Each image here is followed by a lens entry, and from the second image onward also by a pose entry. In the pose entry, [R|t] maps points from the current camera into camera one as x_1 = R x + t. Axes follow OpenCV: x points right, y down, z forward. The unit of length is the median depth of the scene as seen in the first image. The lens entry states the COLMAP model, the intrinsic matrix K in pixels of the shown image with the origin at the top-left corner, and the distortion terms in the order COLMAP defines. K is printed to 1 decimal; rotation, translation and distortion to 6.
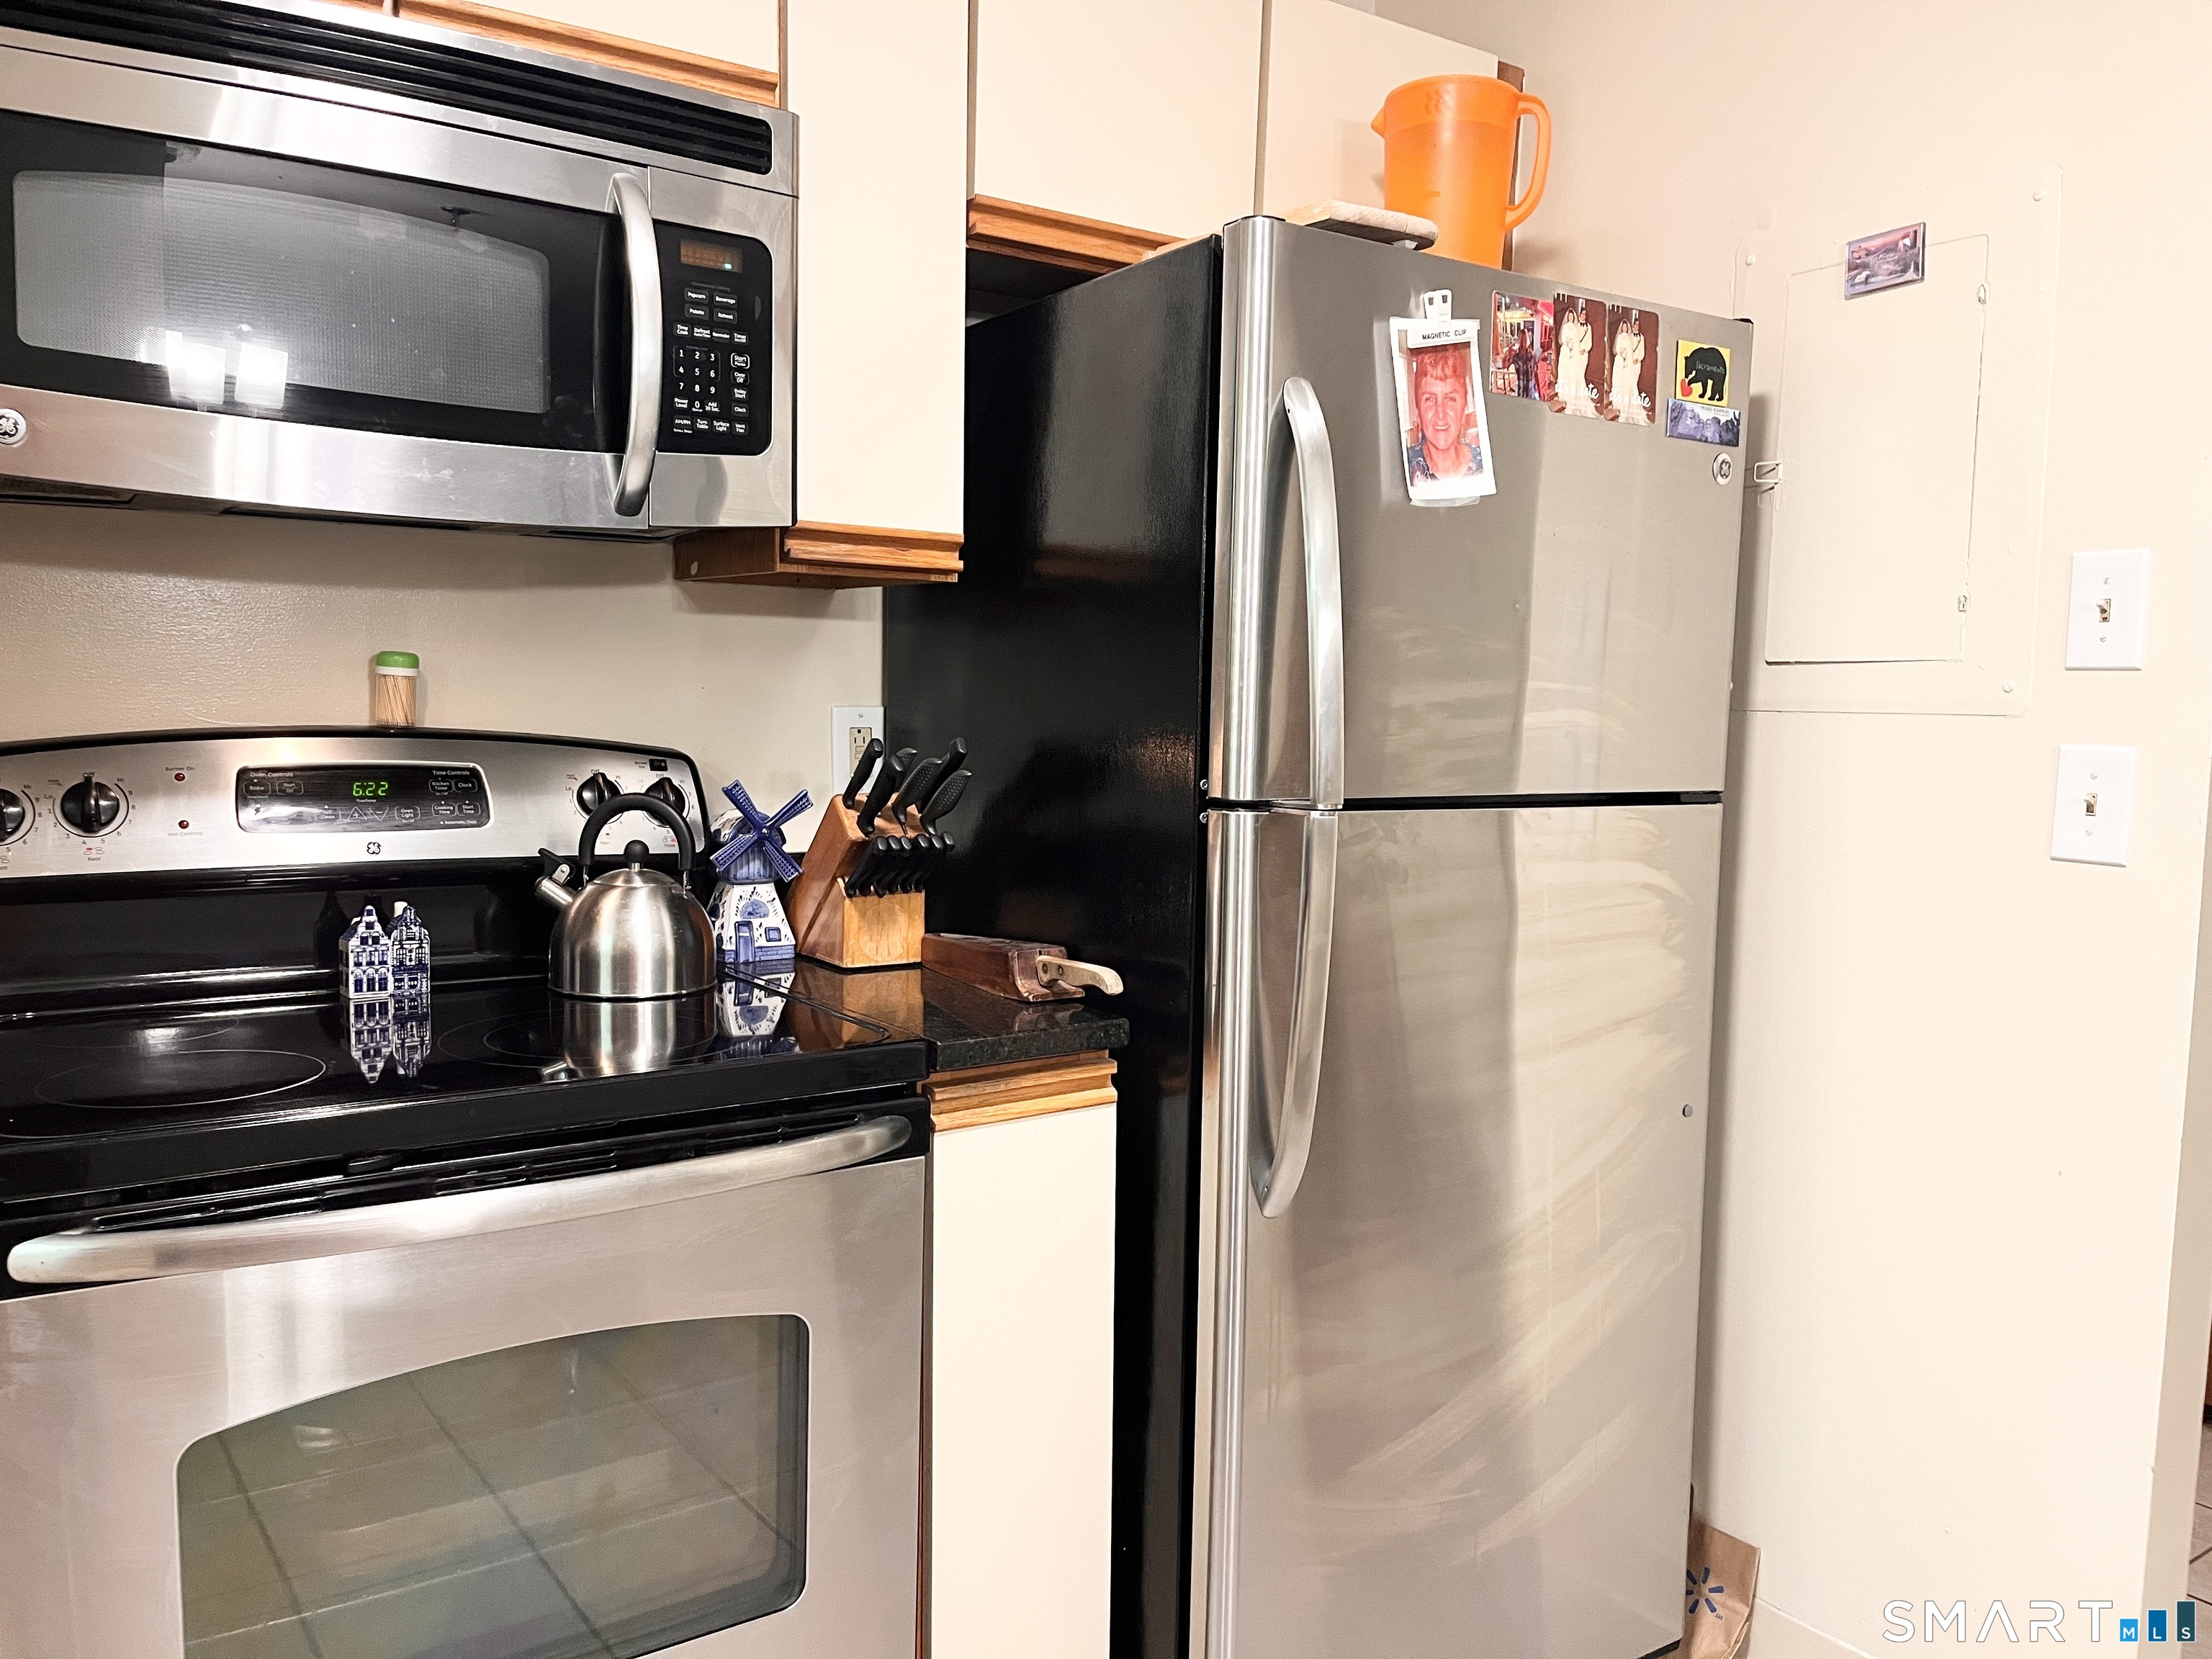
lens RADIAL K [[1707.0, 0, 1115.0], [0, 1707.0, 852.6], [0, 0, 1]] dist [0.034253, -0.022457]
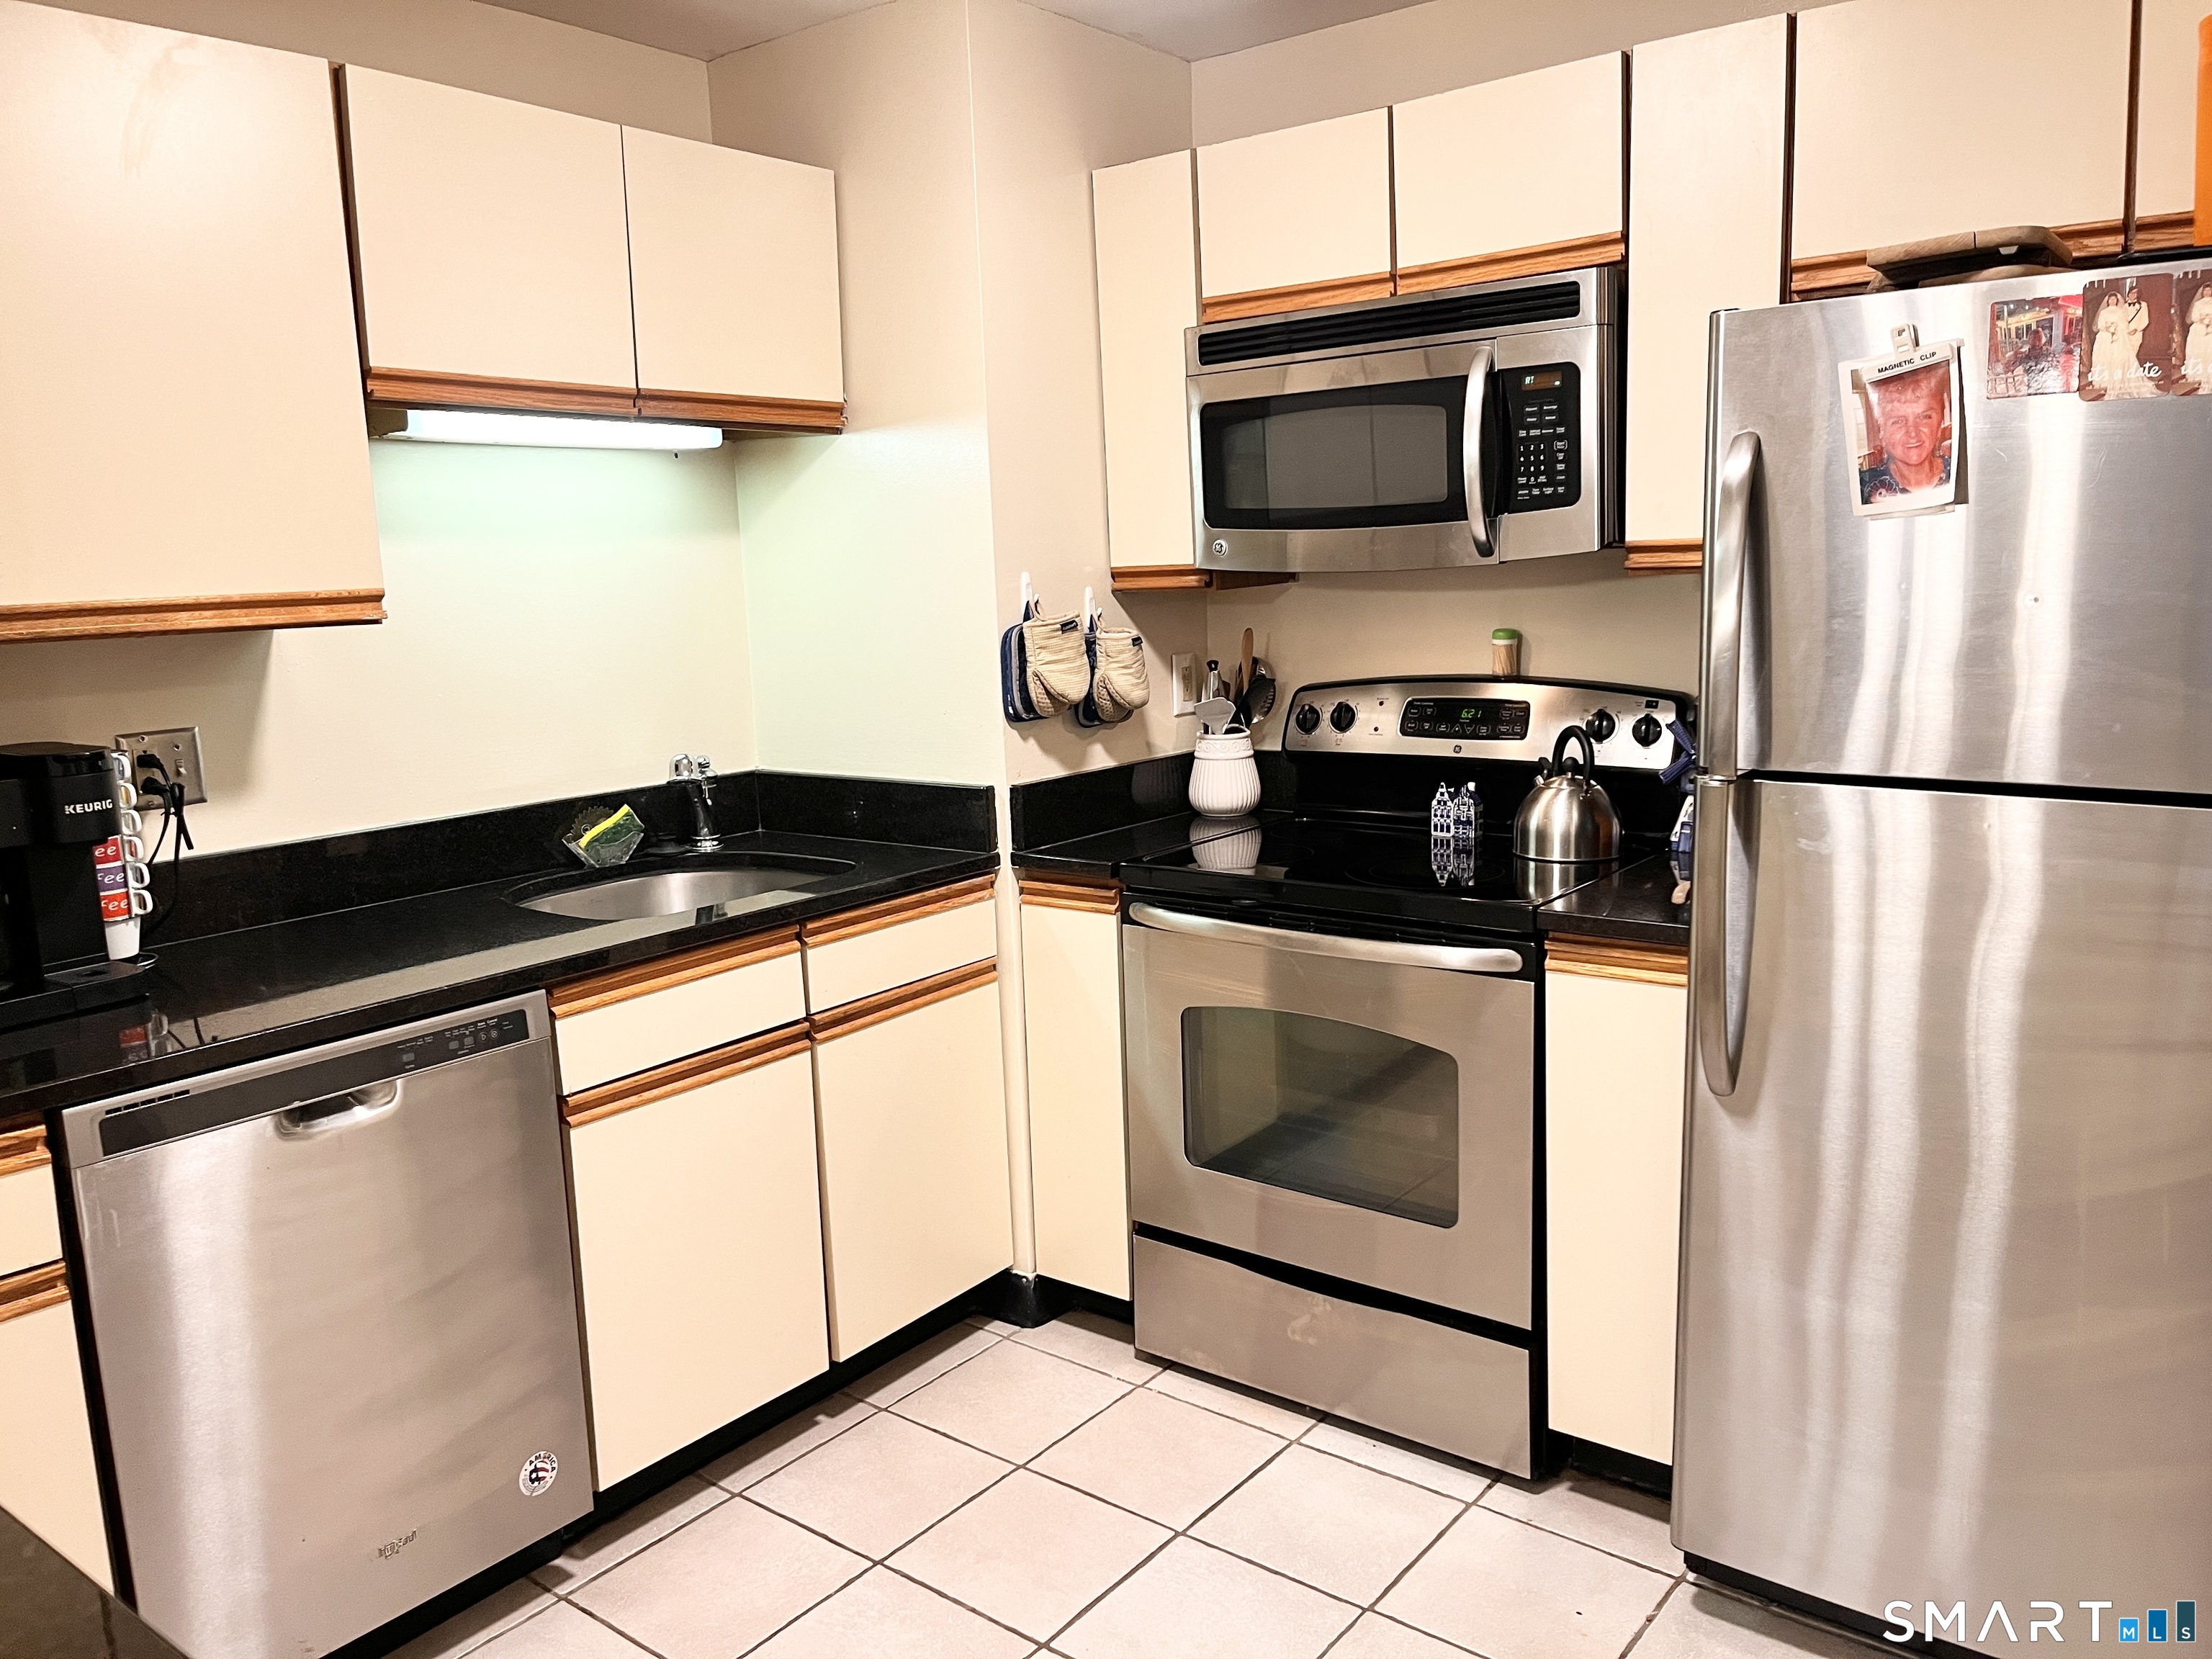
lens RADIAL K [[1707.0, 0, 1112.6], [0, 1707.0, 824.9], [0, 0, 1]] dist [0.034253, -0.022457]
pose [[0.287090, 0.122255, -0.950070, 1.097364], [-0.050748, 0.992370, 0.112363, -0.102092], [0.956558, 0.015956, 0.291104, 0.187008]]
